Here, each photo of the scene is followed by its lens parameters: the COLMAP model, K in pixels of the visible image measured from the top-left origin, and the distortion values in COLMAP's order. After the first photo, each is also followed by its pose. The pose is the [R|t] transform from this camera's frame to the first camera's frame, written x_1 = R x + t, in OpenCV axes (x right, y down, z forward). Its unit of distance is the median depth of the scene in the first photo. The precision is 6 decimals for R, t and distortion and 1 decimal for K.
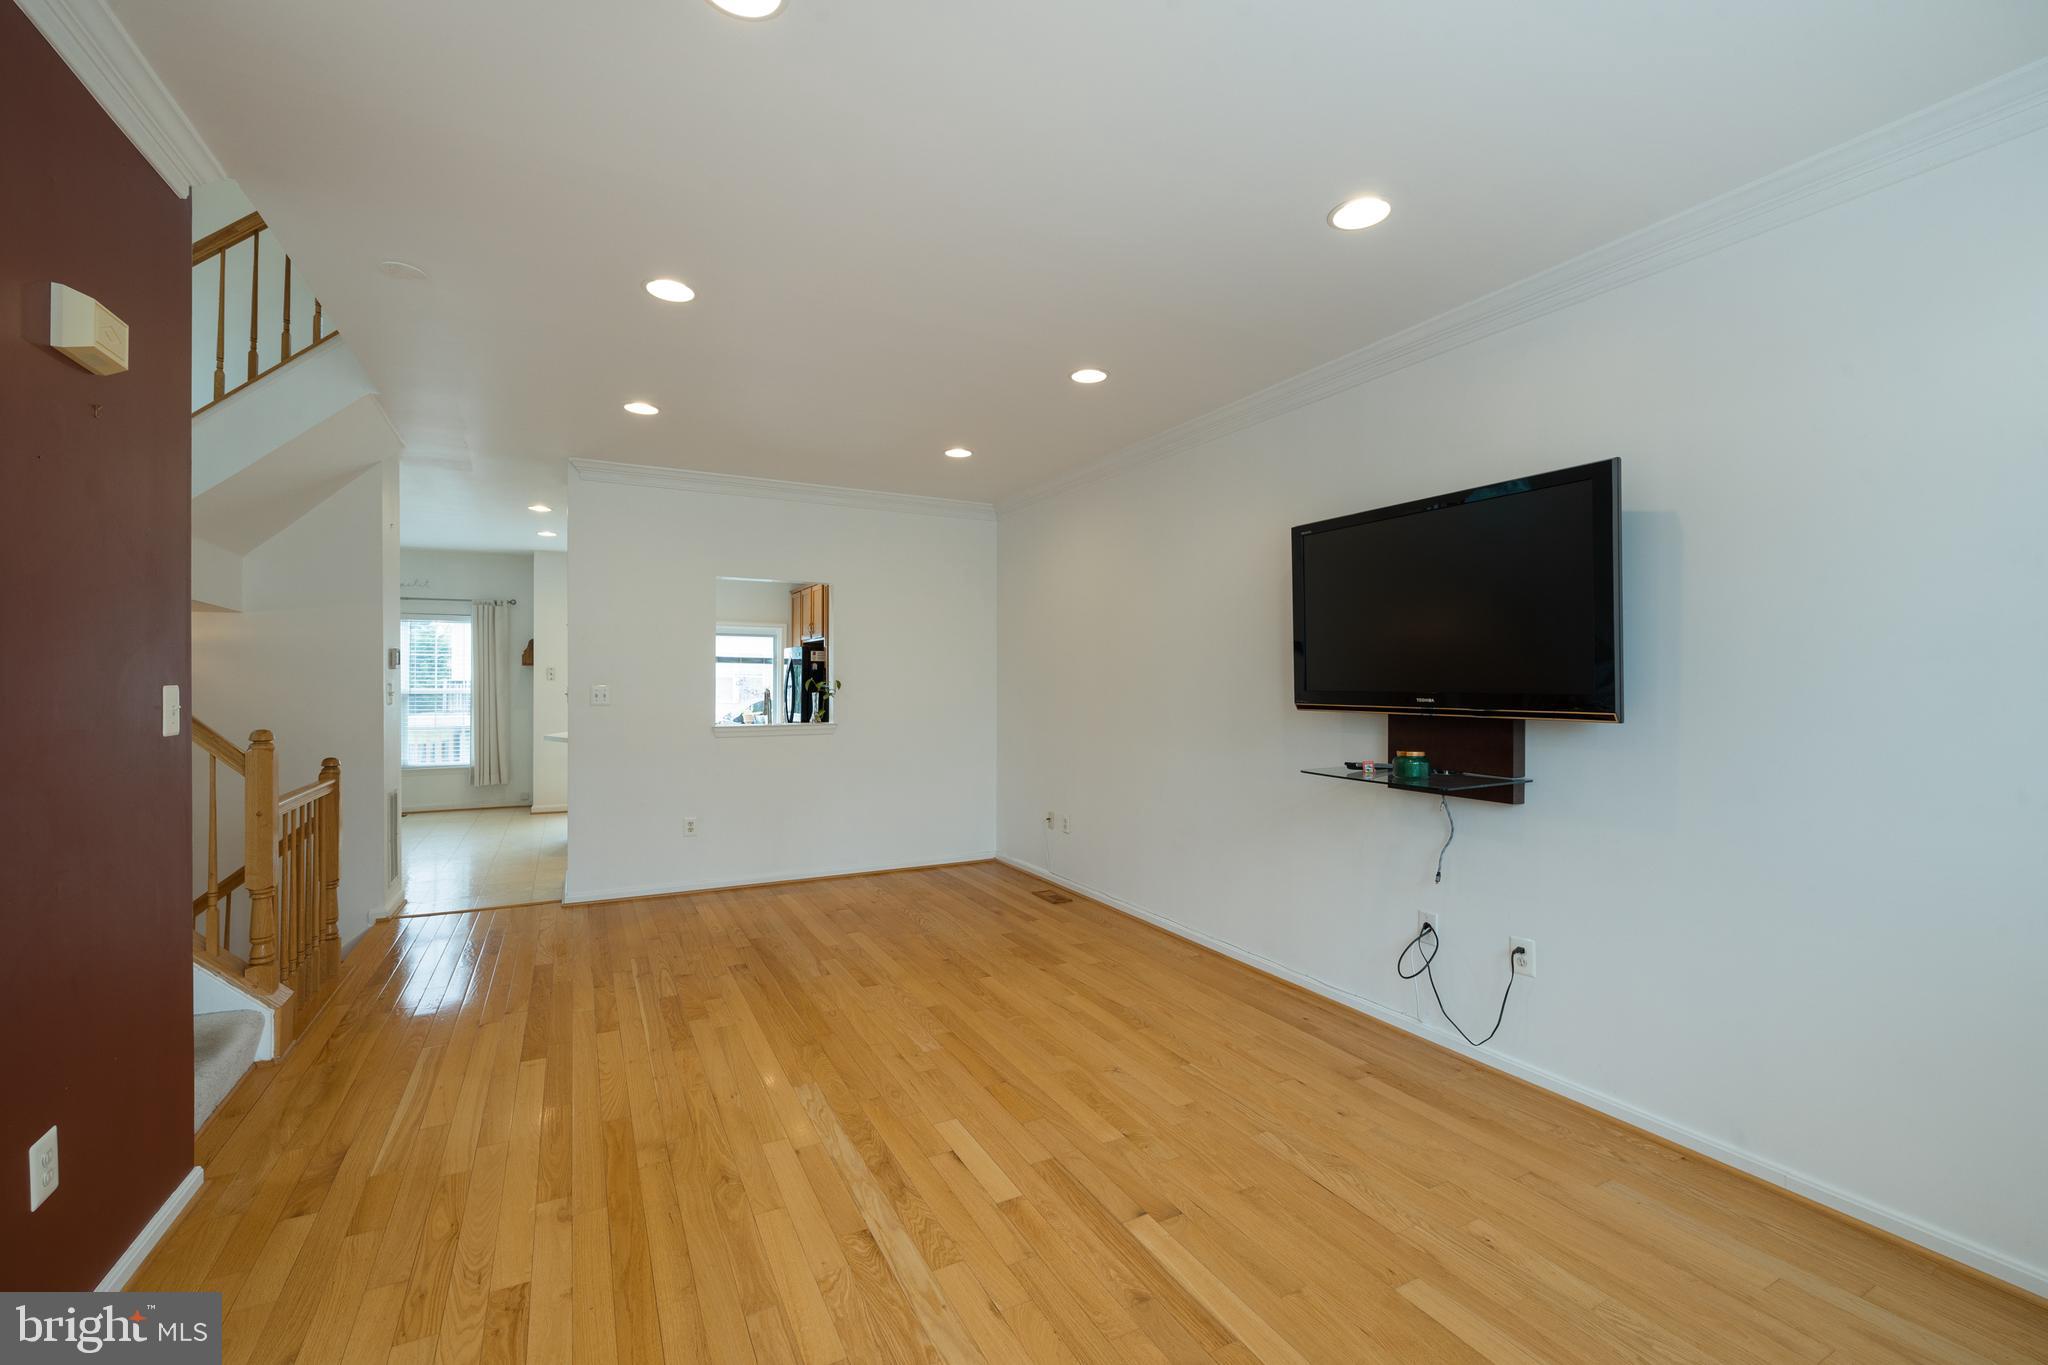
lens RADIAL K [[852.9, 0, 1021.3], [0, 852.9, 686.9], [0, 0, 1]] dist [-0.000194, 0.000258]
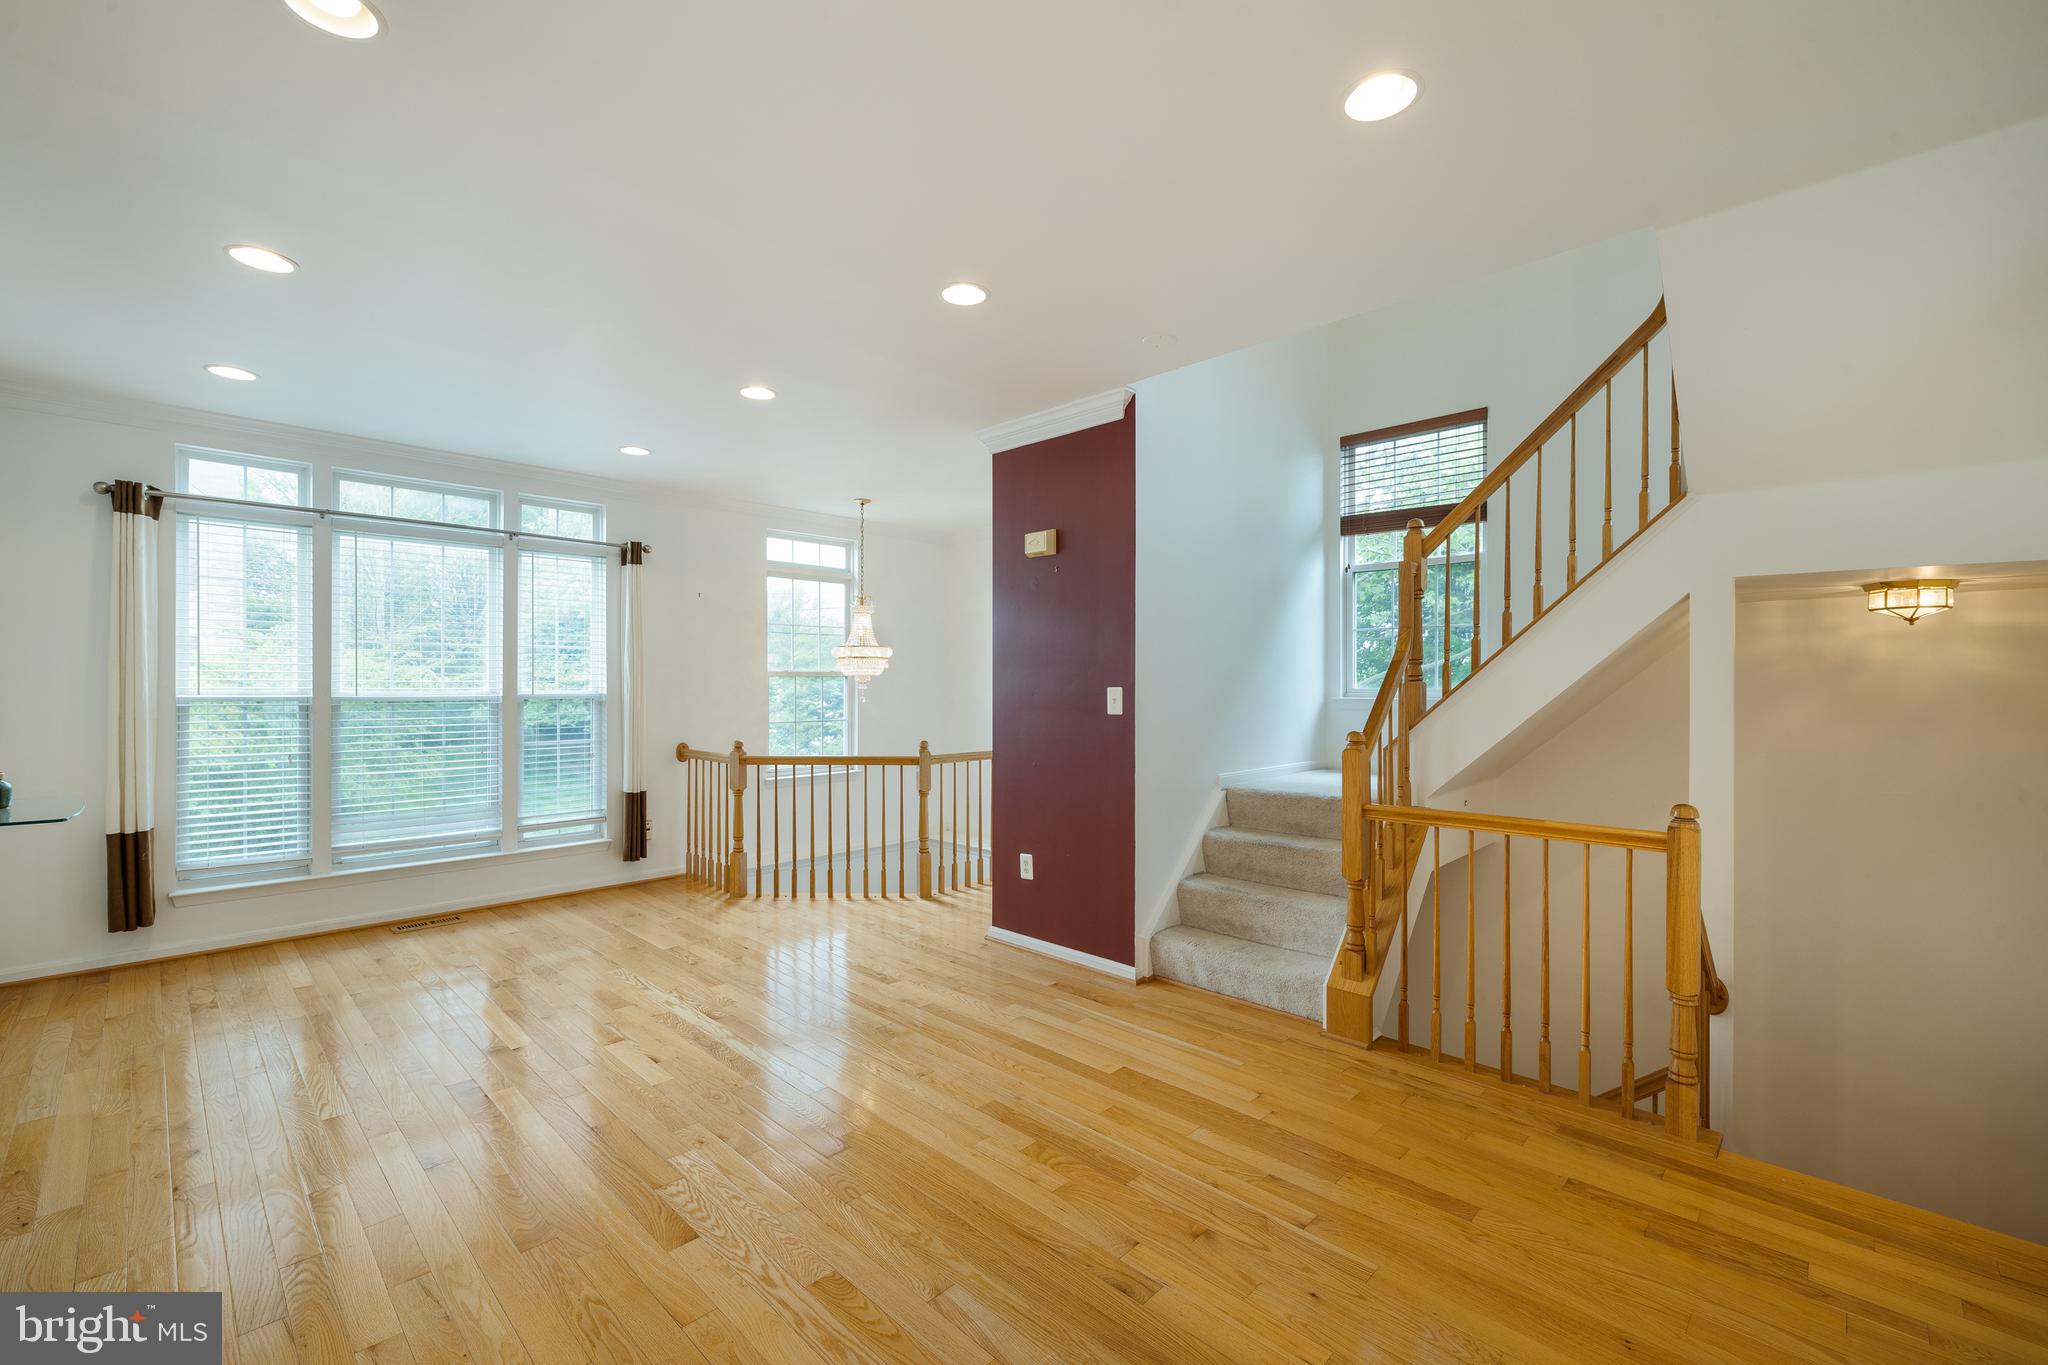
lens RADIAL K [[852.9, 0, 1025.2], [0, 852.9, 685.4], [0, 0, 1]] dist [-0.000194, 0.000258]
pose [[-0.950368, -0.003938, -0.311103, -0.123937], [-0.006480, 0.999954, 0.007139, -0.009682], [0.311061, 0.008801, -0.950349, 1.440448]]
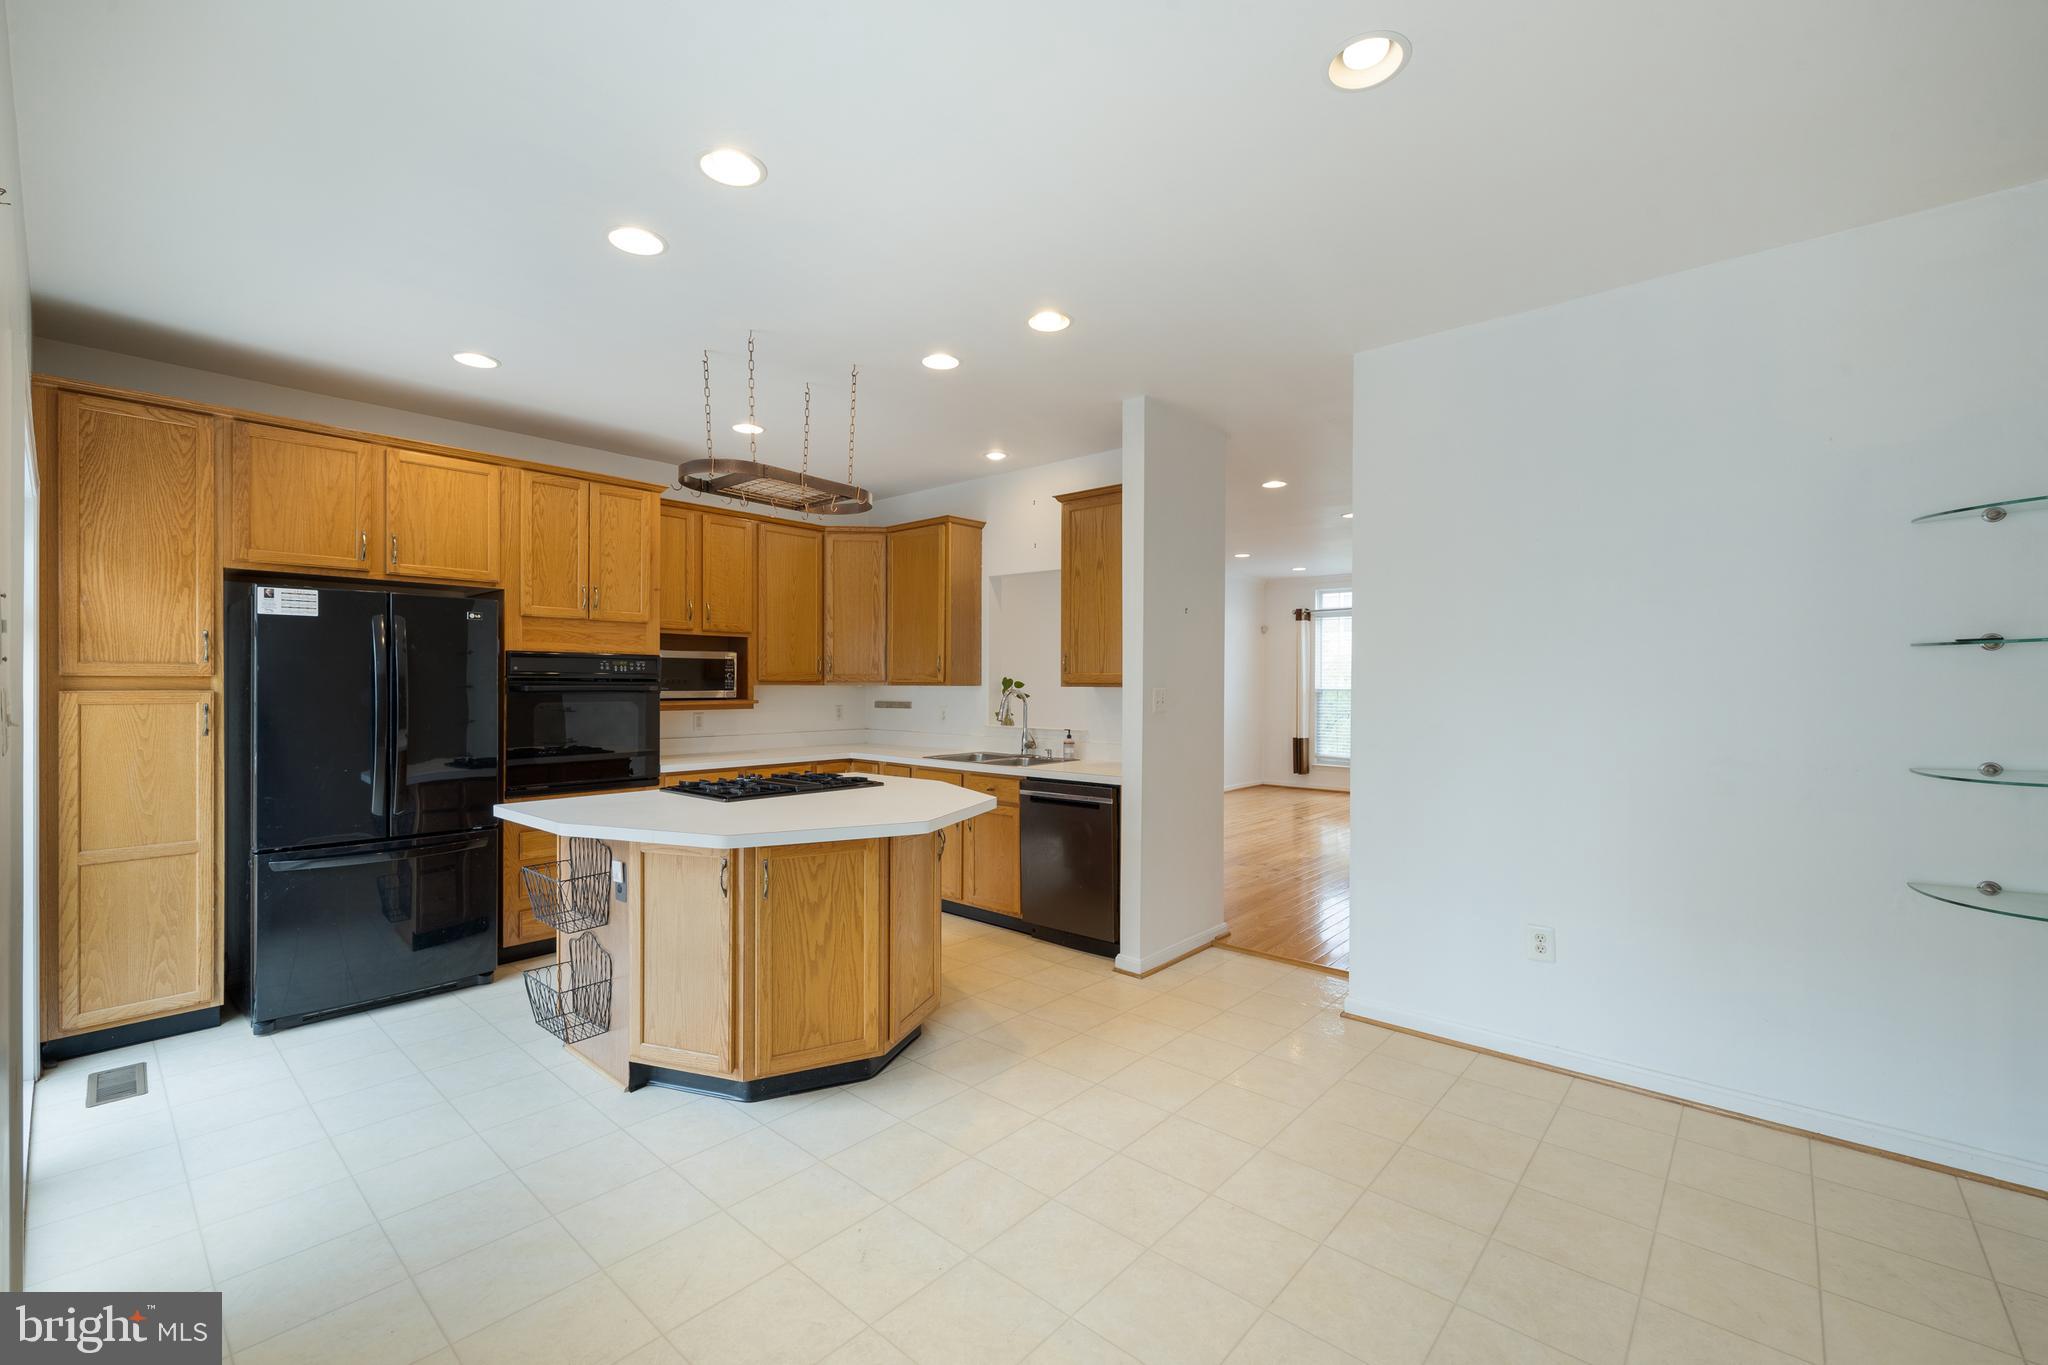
lens RADIAL K [[852.9, 0, 1023.8], [0, 852.9, 684.3], [0, 0, 1]] dist [-0.000194, 0.000258]
pose [[-0.353399, -0.005006, 0.935459, -1.660565], [0.002407, 0.999978, 0.006260, -0.013201], [-0.935470, 0.004464, -0.353379, 1.942322]]
